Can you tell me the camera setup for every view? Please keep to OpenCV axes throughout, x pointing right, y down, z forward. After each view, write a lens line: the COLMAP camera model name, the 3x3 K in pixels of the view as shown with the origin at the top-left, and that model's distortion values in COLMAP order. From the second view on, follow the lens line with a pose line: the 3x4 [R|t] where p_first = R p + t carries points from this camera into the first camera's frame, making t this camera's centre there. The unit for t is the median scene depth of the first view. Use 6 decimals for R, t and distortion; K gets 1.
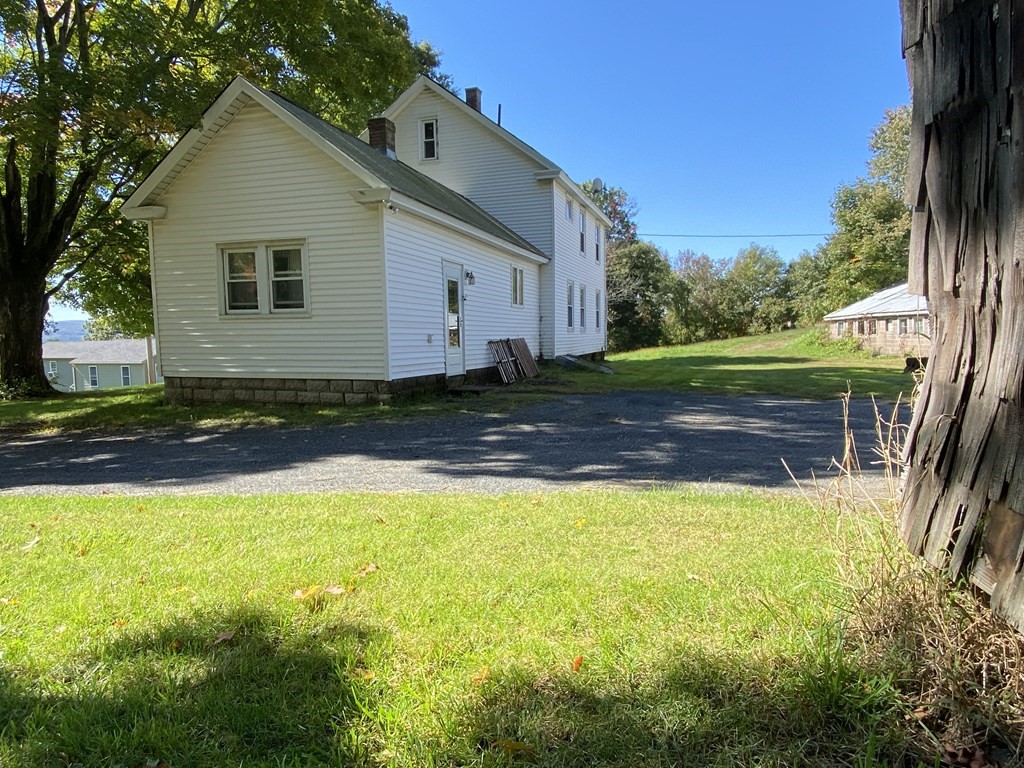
lens RADIAL K [[640.4, 0, 509.3], [0, 640.4, 381.6], [0, 0, 1]] dist [0.030091, -0.029811]
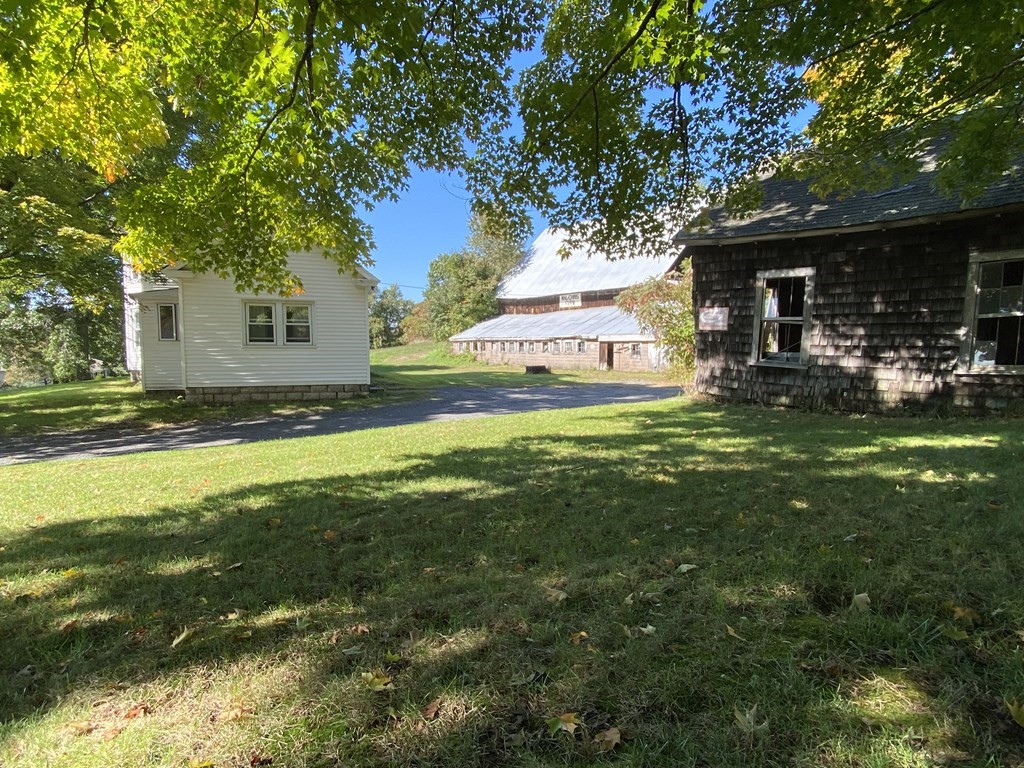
lens RADIAL K [[570.1, 0, 514.1], [0, 570.1, 385.7], [0, 0, 1]] dist [0.001270, 0.000018]
pose [[0.780210, -0.031911, 0.624703, -0.260065], [0.031331, 0.999438, 0.011922, -0.001134], [-0.624732, 0.010271, 0.780772, -0.150637]]
